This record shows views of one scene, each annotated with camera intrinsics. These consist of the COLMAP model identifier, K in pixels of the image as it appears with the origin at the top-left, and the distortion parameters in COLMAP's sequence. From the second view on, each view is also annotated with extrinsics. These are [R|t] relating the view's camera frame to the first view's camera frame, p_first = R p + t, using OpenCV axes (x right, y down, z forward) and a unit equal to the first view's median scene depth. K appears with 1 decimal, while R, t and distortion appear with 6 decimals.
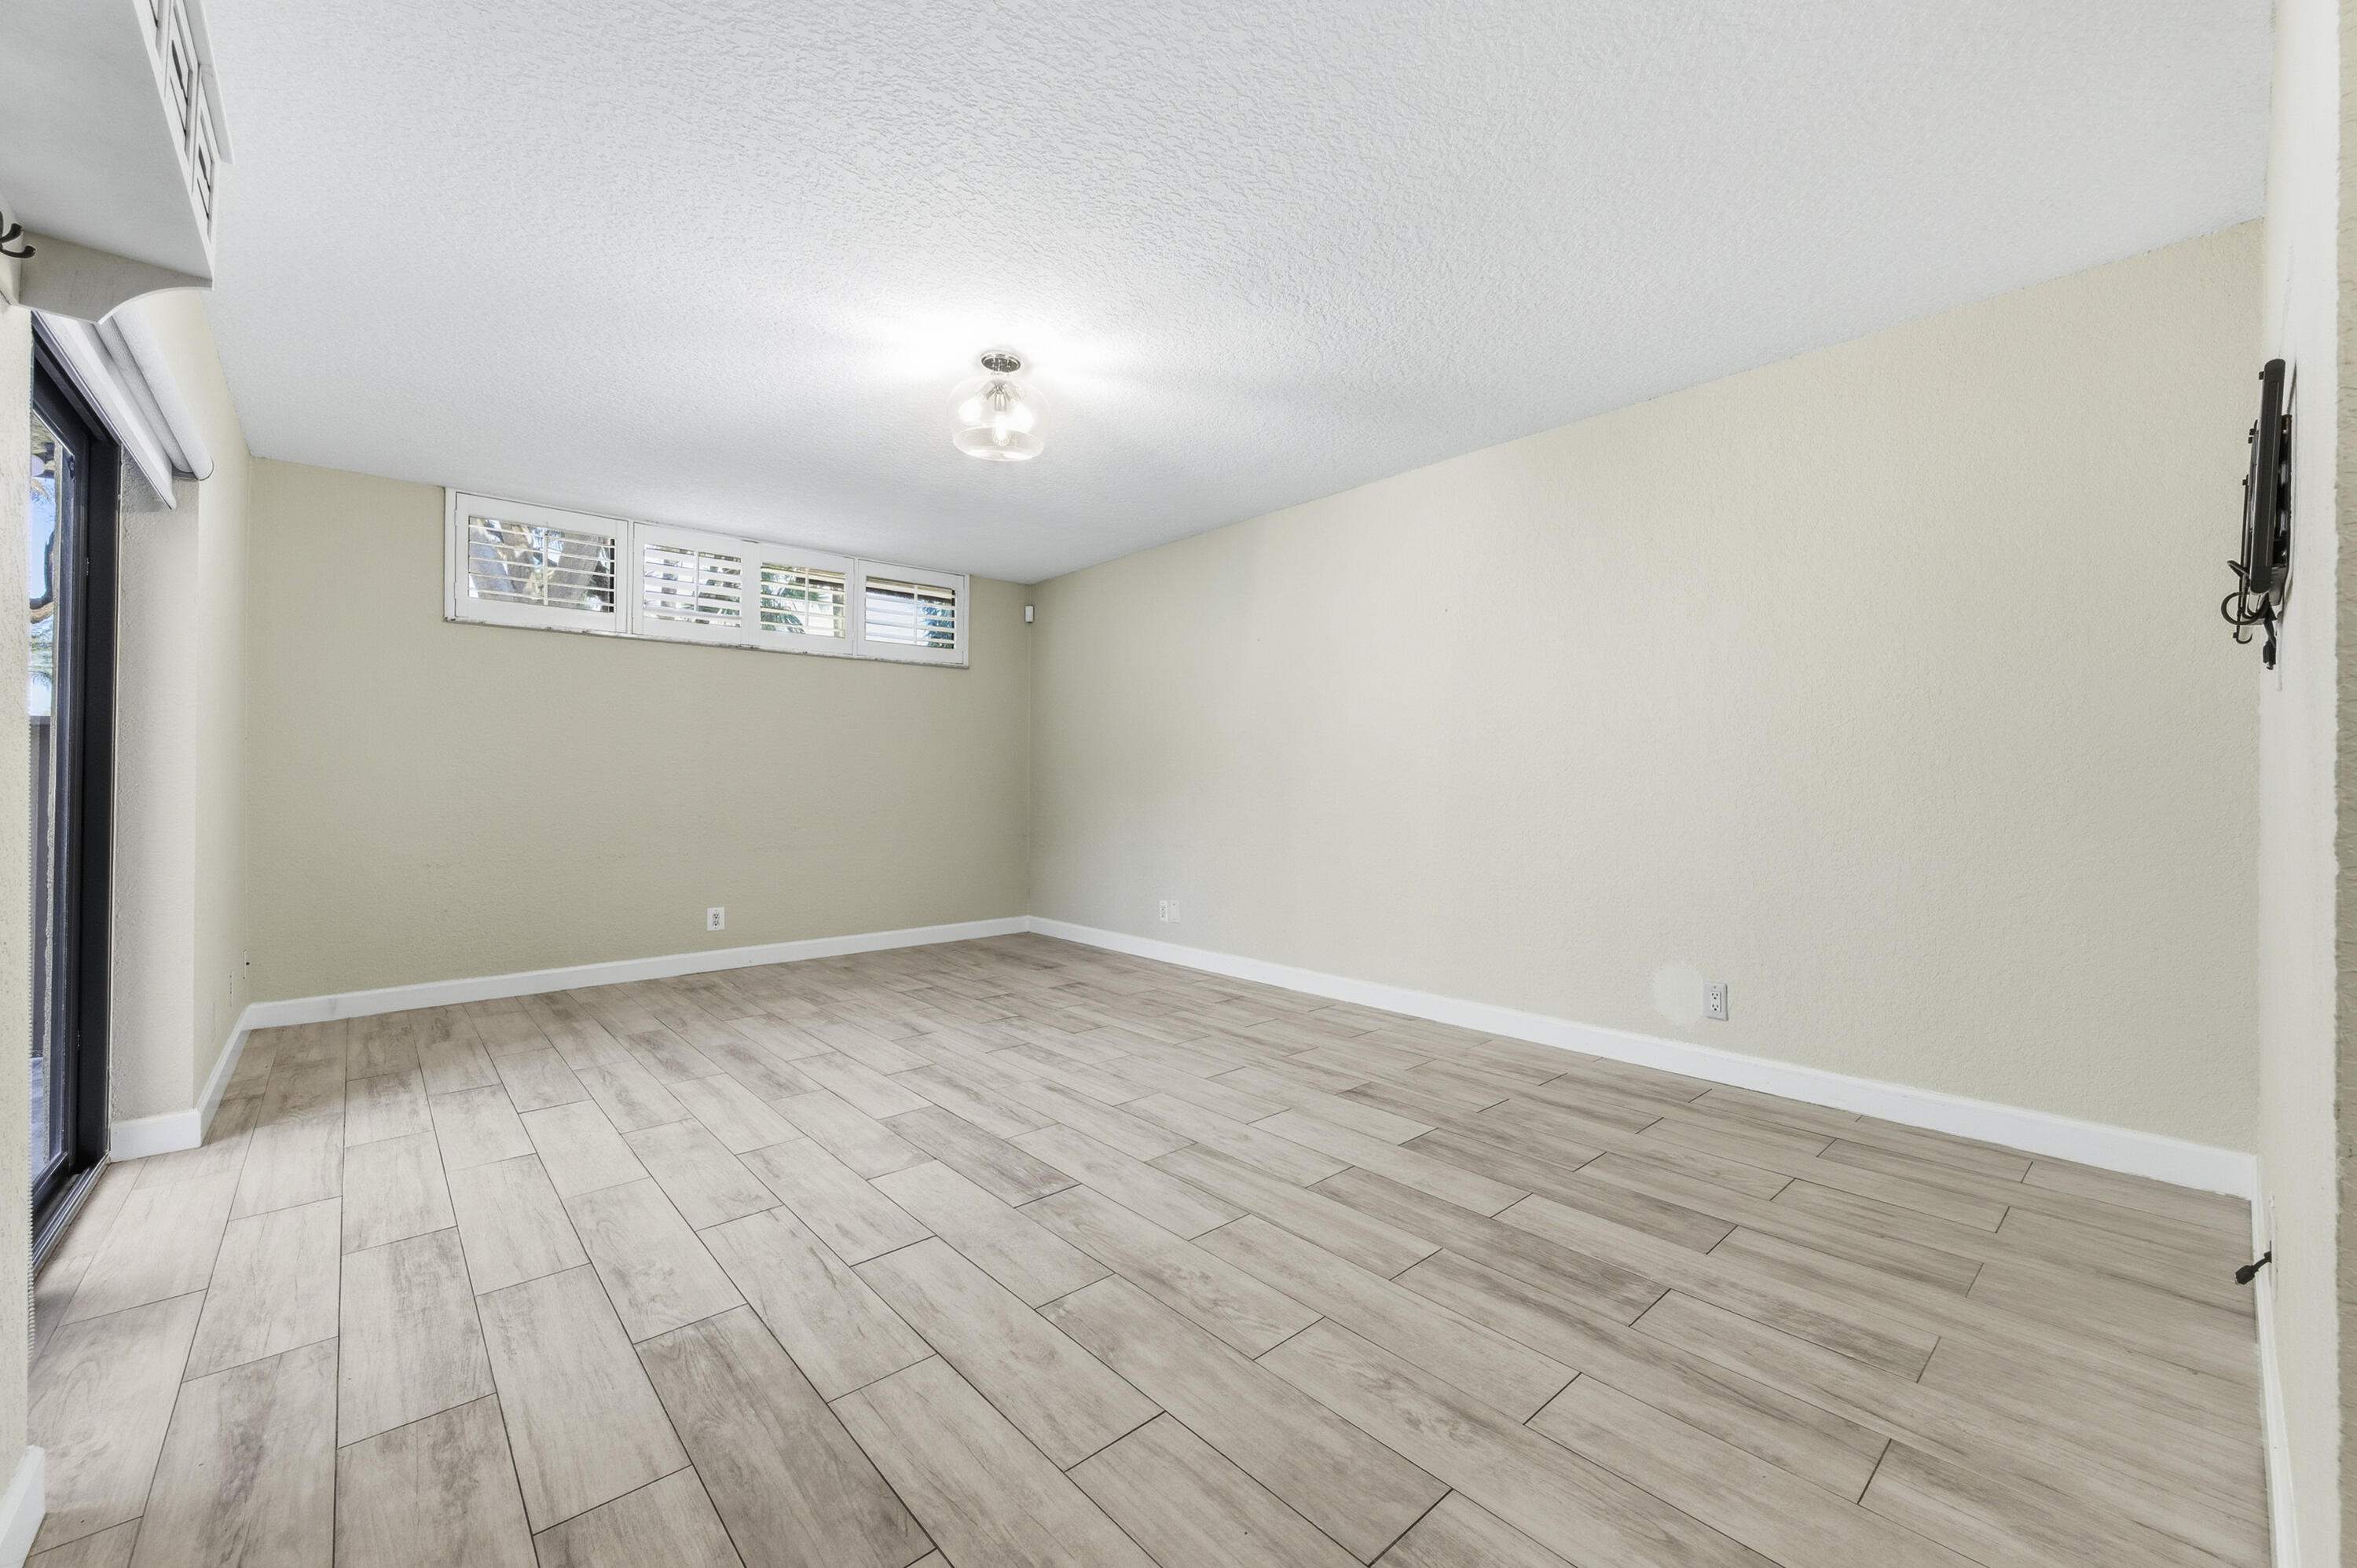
lens RADIAL K [[937.7, 0, 1183.3], [0, 937.7, 782.7], [0, 0, 1]] dist [0.001085, -0.000142]
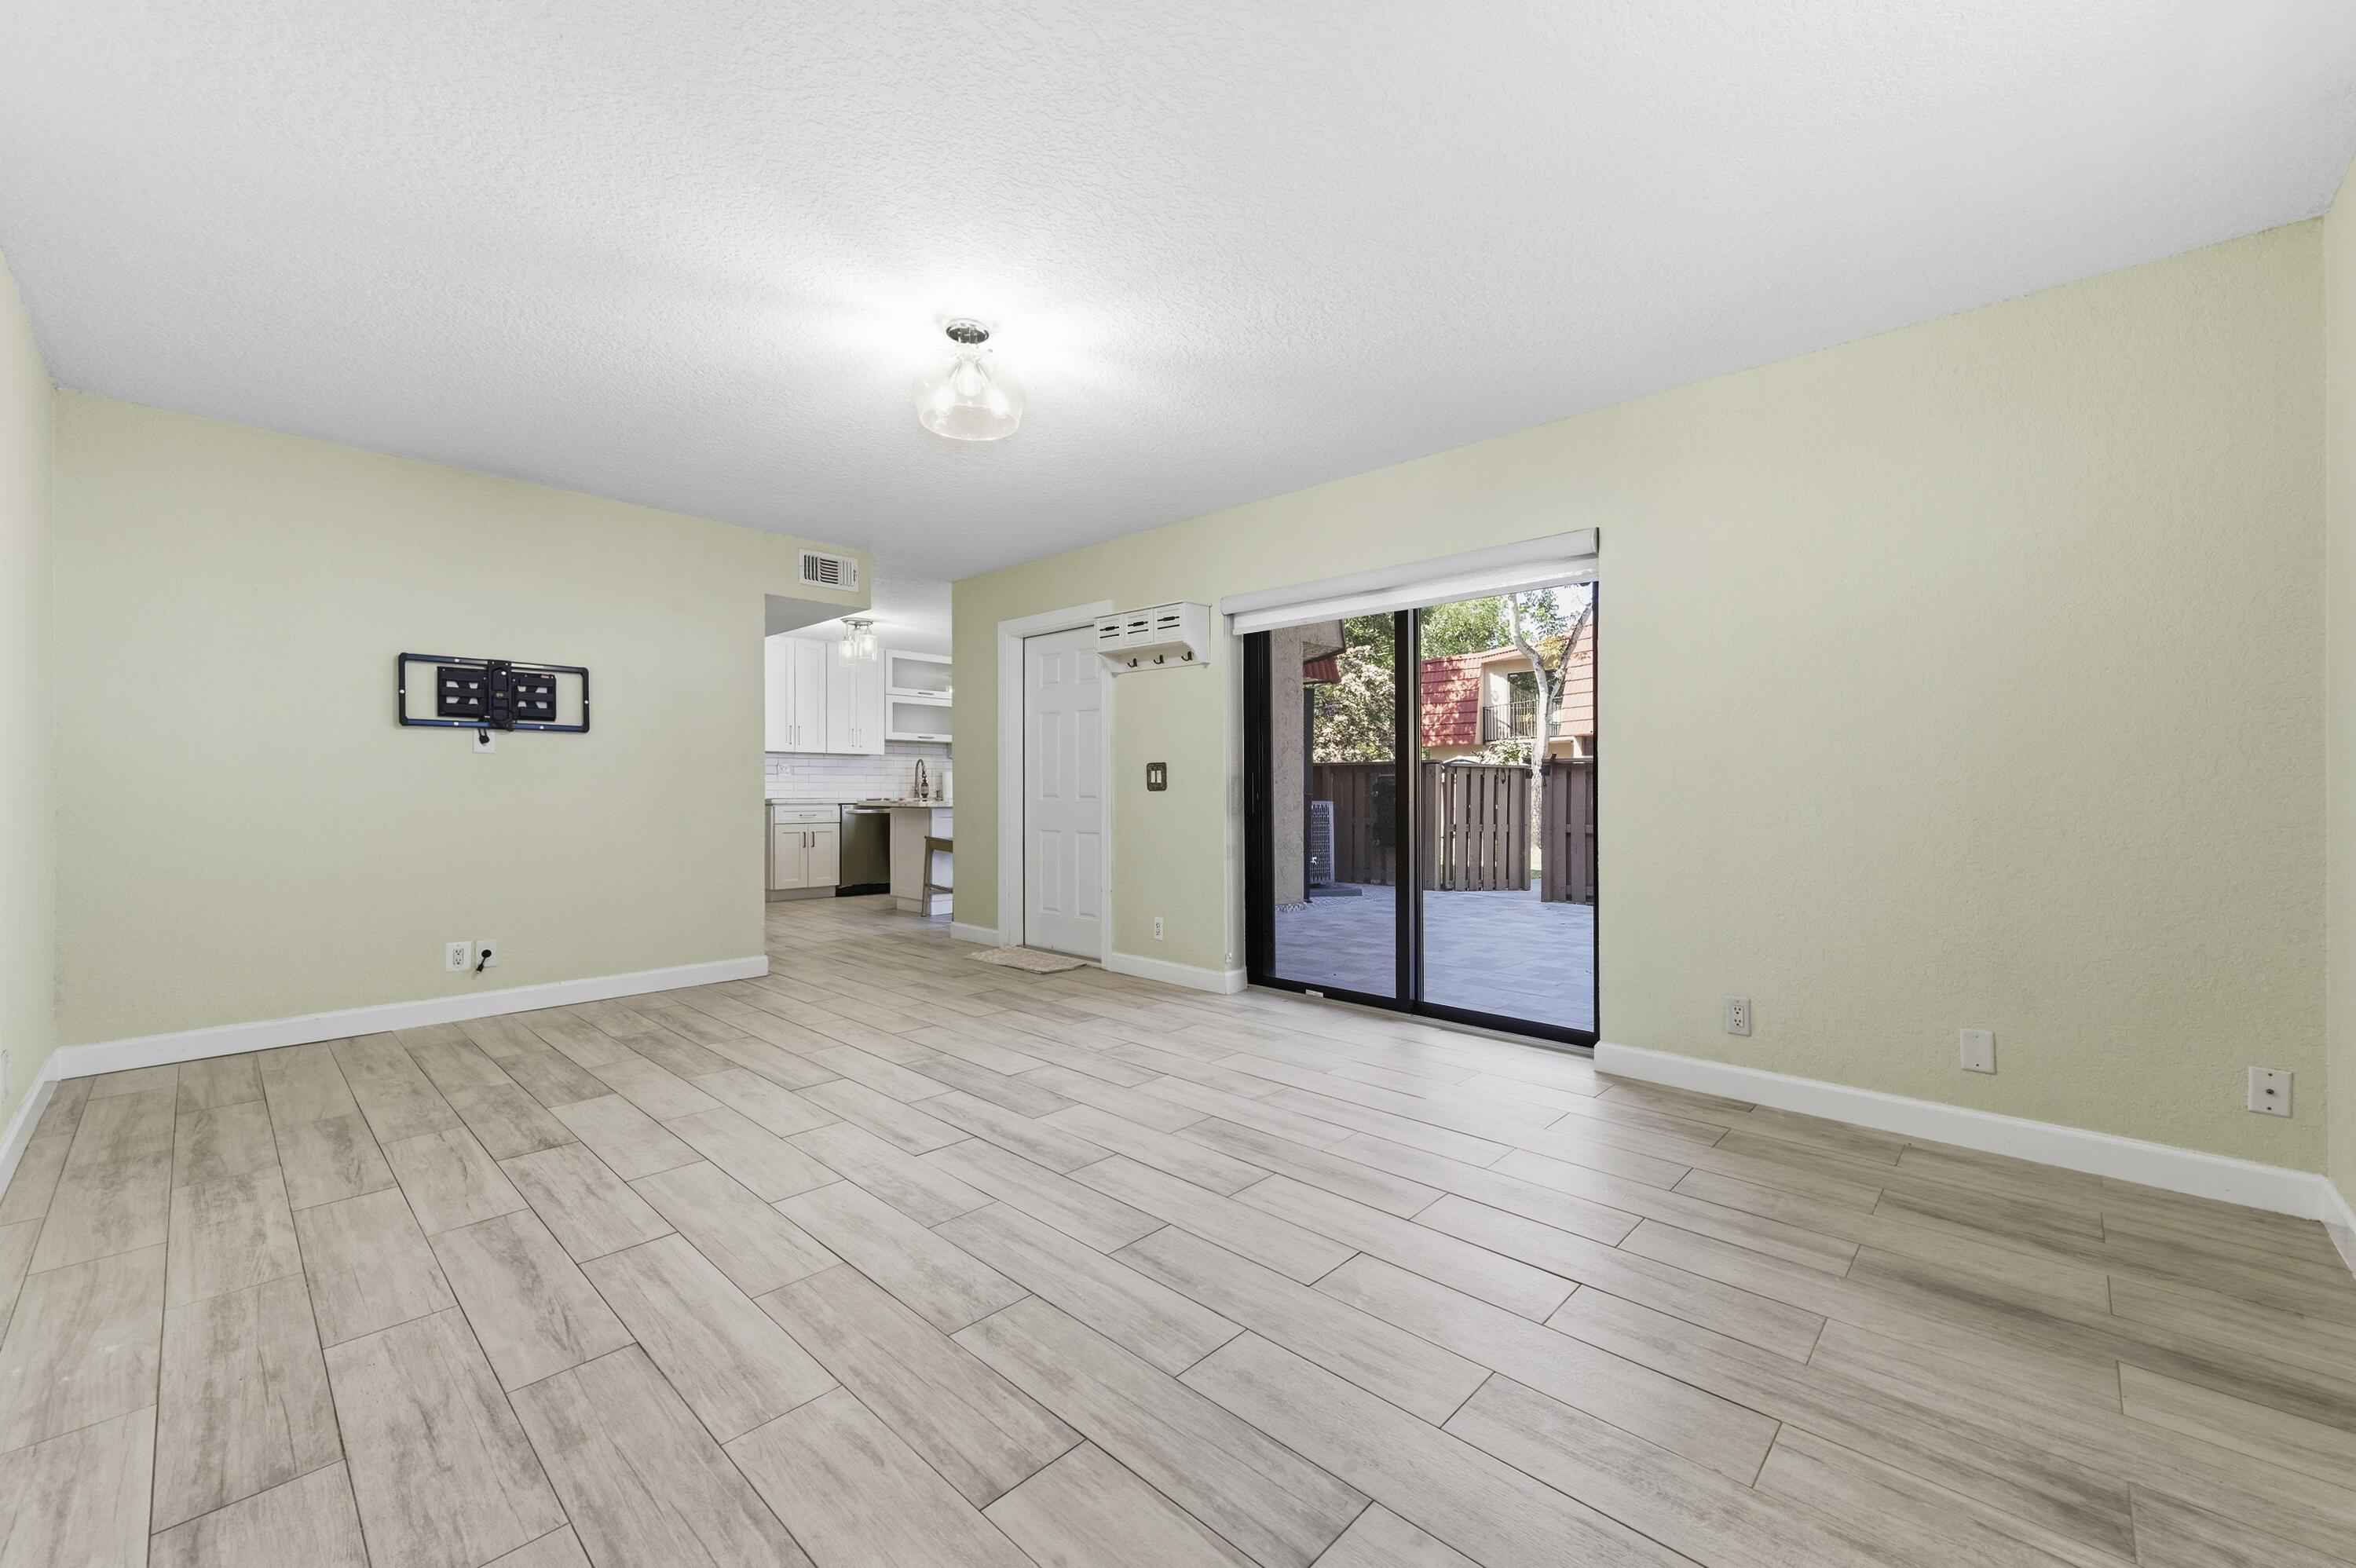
lens RADIAL K [[937.2, 0, 1176.9], [0, 937.2, 787.8], [0, 0, 1]] dist [0.001085, -0.000142]
pose [[-0.997026, -0.000199, -0.077068, -0.334205], [-0.000263, 1.000000, 0.000828, 0.001469], [0.077068, 0.000845, -0.997025, 1.954111]]
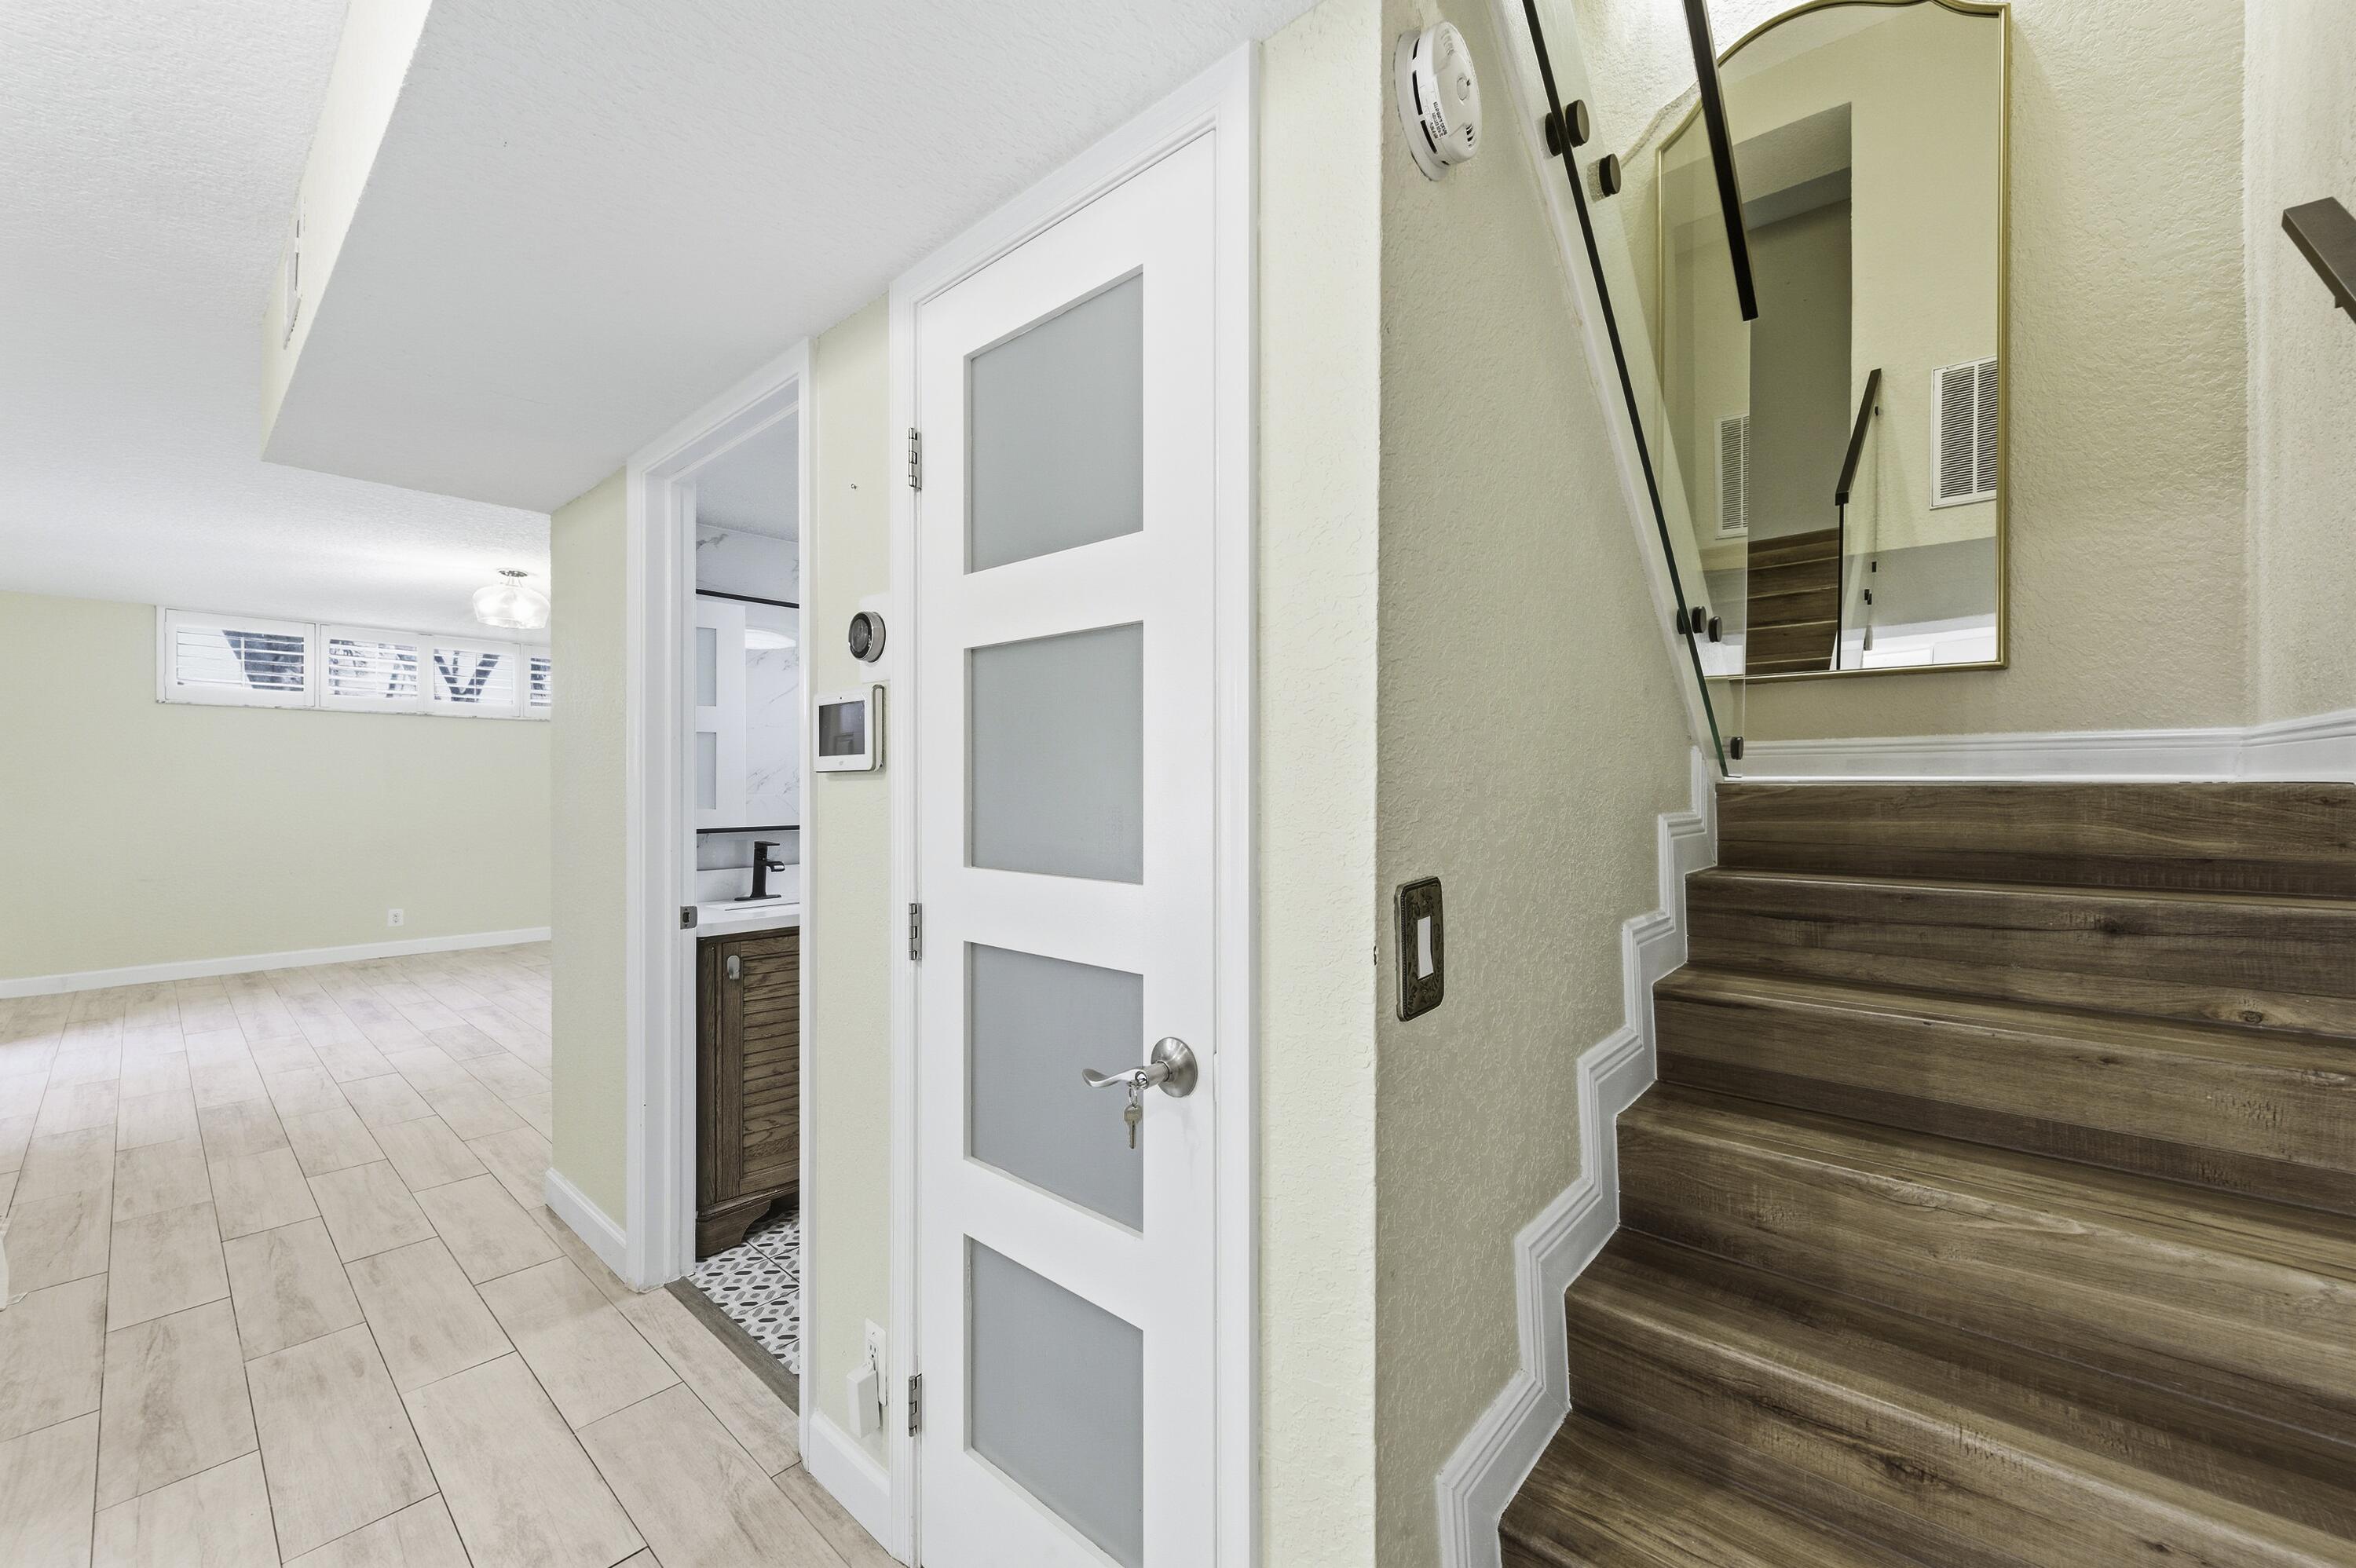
lens RADIAL K [[937.2, 0, 1180.2], [0, 937.2, 789.2], [0, 0, 1]] dist [0.001085, -0.000142]
pose [[0.993419, 0.001802, 0.114522, 0.782924], [-0.002217, 0.999991, 0.003497, -0.075895], [-0.114514, -0.003728, 0.993415, -0.771679]]
